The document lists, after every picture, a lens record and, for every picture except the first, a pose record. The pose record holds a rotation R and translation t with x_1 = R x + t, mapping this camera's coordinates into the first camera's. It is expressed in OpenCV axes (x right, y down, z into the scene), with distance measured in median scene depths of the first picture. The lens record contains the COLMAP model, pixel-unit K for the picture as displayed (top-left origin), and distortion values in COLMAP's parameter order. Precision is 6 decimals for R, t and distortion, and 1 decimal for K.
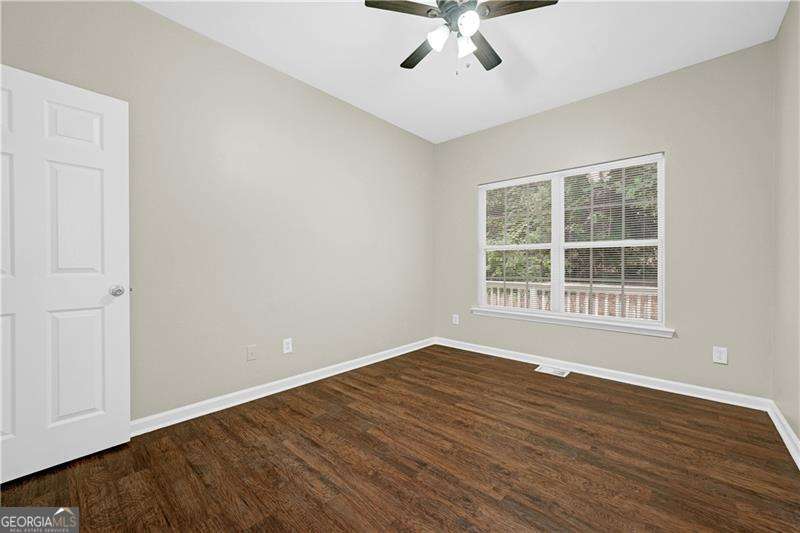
lens RADIAL K [[325.9, 0, 400.0], [0, 325.9, 266.5], [0, 0, 1]] dist [0.000199, 0.000025]
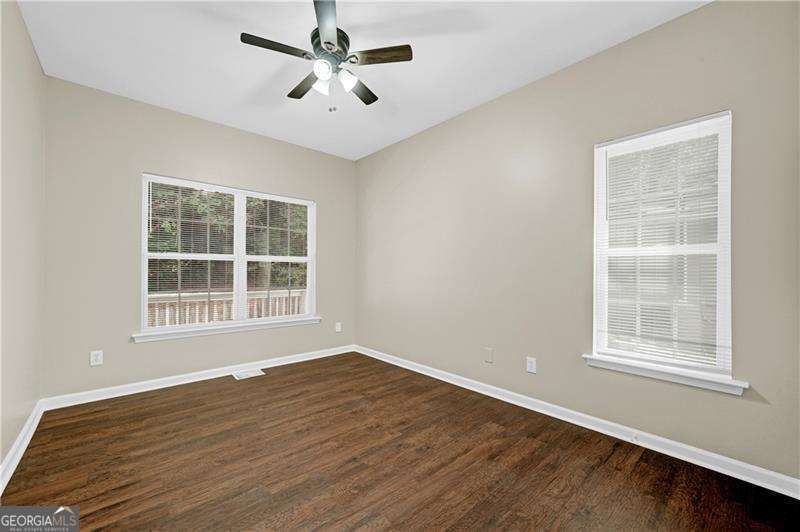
lens RADIAL K [[325.9, 0, 400.0], [0, 325.9, 266.0], [0, 0, 1]] dist [0.000199, 0.000025]
pose [[0.080666, 0.020051, 0.996540, -0.677009], [-0.000907, 0.999799, -0.020043, -0.019887], [-0.996741, 0.000713, 0.080668, 0.490337]]
